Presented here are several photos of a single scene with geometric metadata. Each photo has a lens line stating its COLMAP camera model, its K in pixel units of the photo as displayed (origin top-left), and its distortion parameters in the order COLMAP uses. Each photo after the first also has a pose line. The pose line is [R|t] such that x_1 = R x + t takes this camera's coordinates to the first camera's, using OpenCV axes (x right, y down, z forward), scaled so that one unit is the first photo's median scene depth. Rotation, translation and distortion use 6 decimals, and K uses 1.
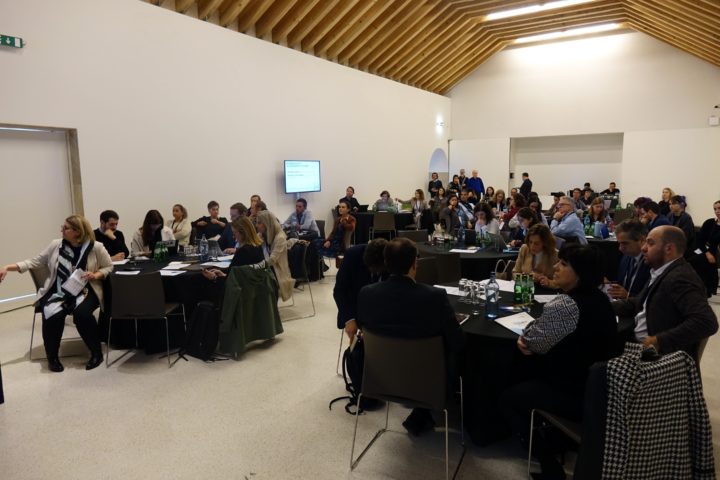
lens RADIAL K [[486.4, 0, 360.0], [0, 486.4, 240.0], [0, 0, 1]] dist [-0.003325, -0.003612]
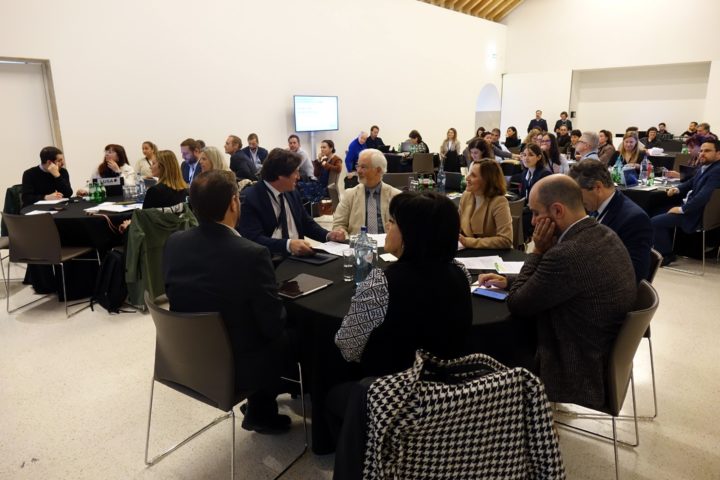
lens RADIAL K [[486.4, 0, 360.0], [0, 486.4, 240.0], [0, 0, 1]] dist [-0.003325, -0.003612]
pose [[0.988714, 0.036459, -0.145310, 0.167750], [-0.019624, 0.993096, 0.115649, -0.000211], [0.148523, -0.111492, 0.982604, 0.117288]]
